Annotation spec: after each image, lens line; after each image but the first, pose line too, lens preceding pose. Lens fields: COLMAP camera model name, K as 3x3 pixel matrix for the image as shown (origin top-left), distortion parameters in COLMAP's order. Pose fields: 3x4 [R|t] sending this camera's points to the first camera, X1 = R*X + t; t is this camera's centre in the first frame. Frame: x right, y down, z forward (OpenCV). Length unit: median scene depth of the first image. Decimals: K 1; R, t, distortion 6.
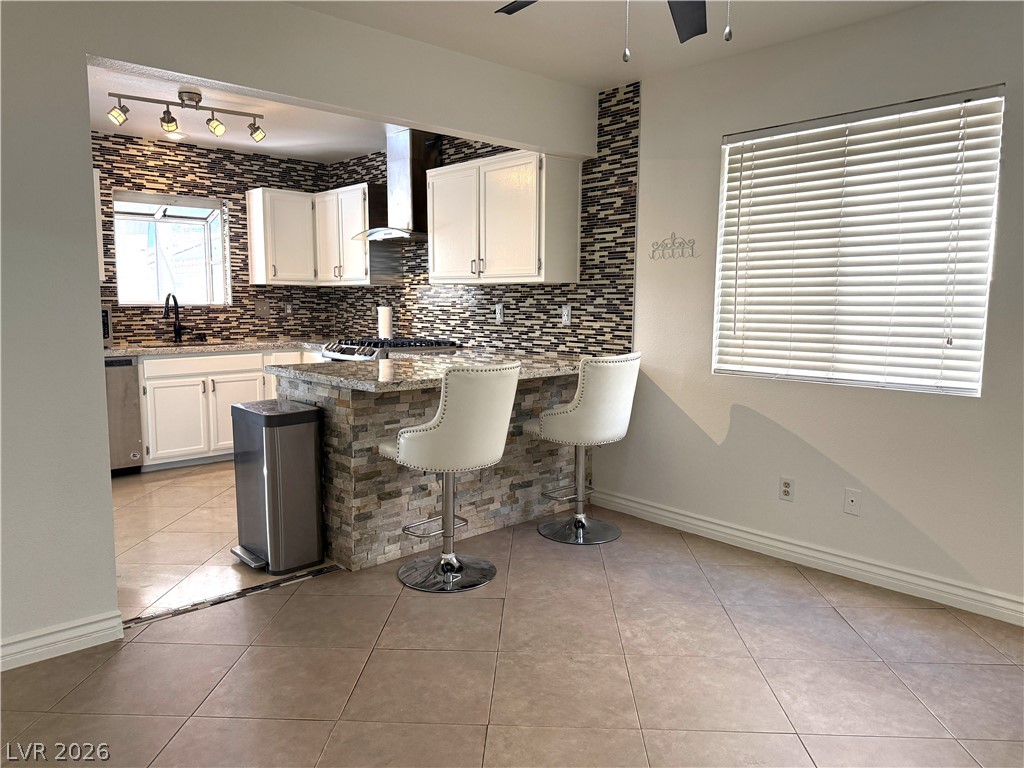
lens RADIAL K [[720.0, 0, 481.8], [0, 720.0, 412.9], [0, 0, 1]] dist [0.046333, -0.061889]
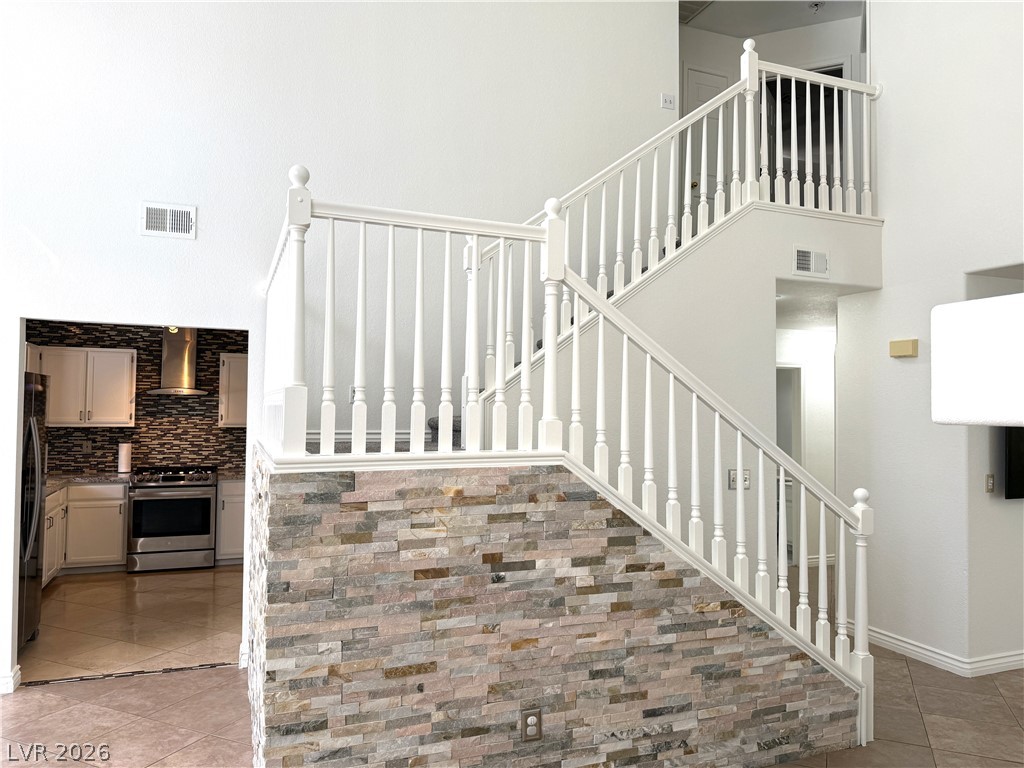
lens RADIAL K [[720.0, 0, 502.5], [0, 720.0, 384.9], [0, 0, 1]] dist [0.046333, -0.061889]
pose [[0.328337, 0.025780, 0.944209, -1.215362], [0.131979, 0.988569, -0.072885, -0.078055], [-0.935295, 0.148546, 0.321181, -0.018815]]
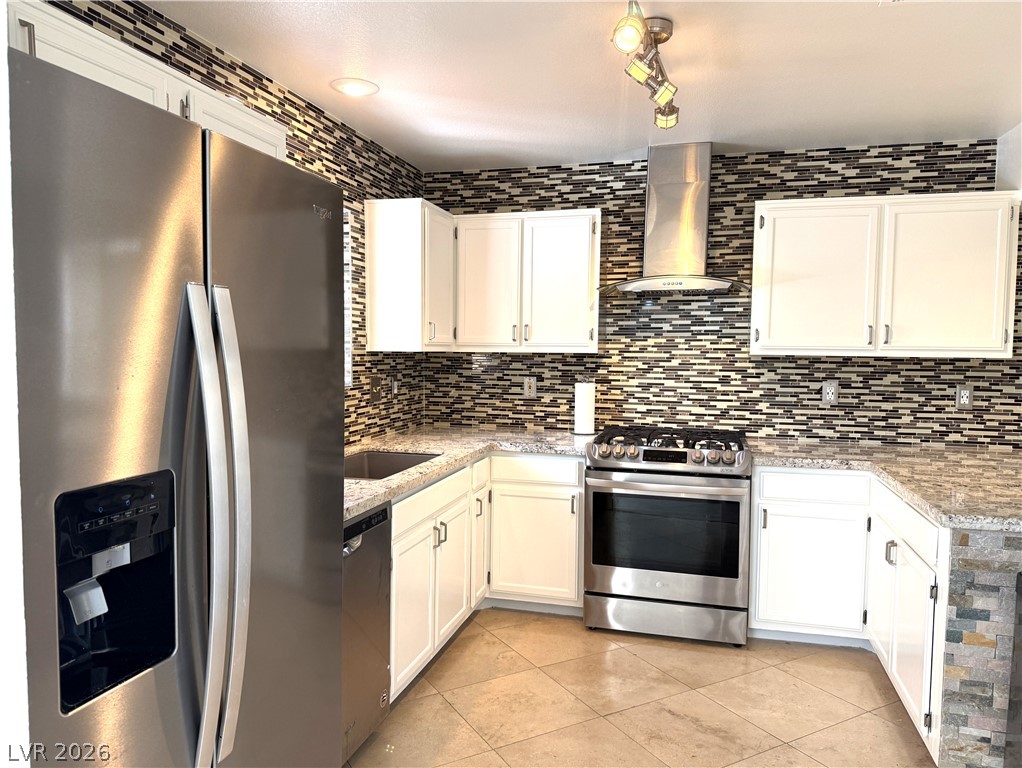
lens RADIAL K [[718.6, 0, 494.1], [0, 718.6, 395.0], [0, 0, 1]] dist [0.046333, -0.061889]
pose [[0.837094, -0.038127, 0.545729, -0.652526], [0.081550, 0.995119, -0.055566, -0.115375], [-0.540947, 0.091018, 0.836117, 0.517068]]
